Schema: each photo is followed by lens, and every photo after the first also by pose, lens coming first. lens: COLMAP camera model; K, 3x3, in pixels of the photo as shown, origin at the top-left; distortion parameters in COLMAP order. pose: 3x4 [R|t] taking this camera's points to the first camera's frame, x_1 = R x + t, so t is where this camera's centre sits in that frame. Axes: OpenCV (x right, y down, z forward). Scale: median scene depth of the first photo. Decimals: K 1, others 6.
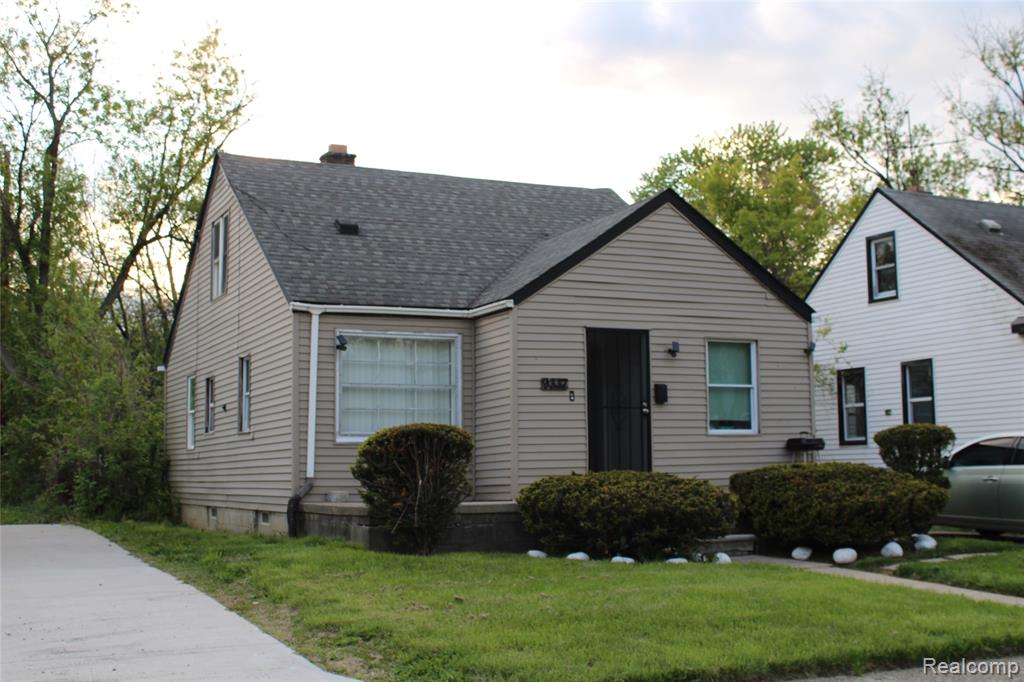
lens RADIAL K [[1241.2, 0, 512.0], [0, 1241.2, 341.0], [0, 0, 1]] dist [-0.100015, 0.202695]
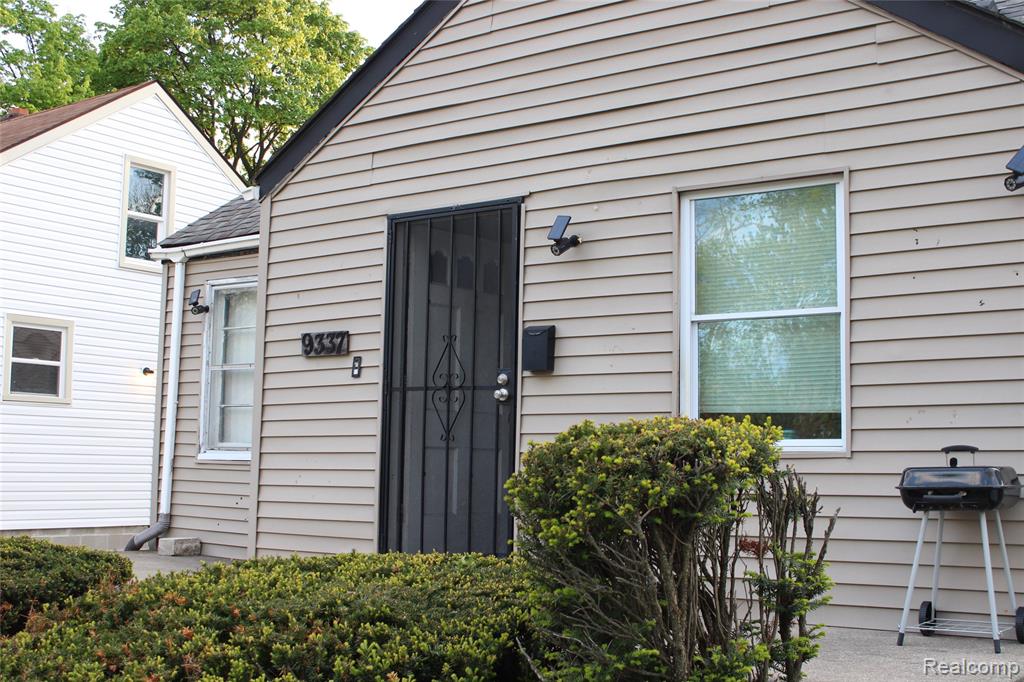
lens RADIAL K [[1241.2, 0, 512.0], [0, 1241.2, 341.0], [0, 0, 1]] dist [-0.100015, 0.202695]
pose [[0.488922, -0.068961, -0.869597, 0.455422], [0.067451, 0.996874, -0.041131, 0.054414], [0.869716, -0.038545, 0.492045, 0.777585]]
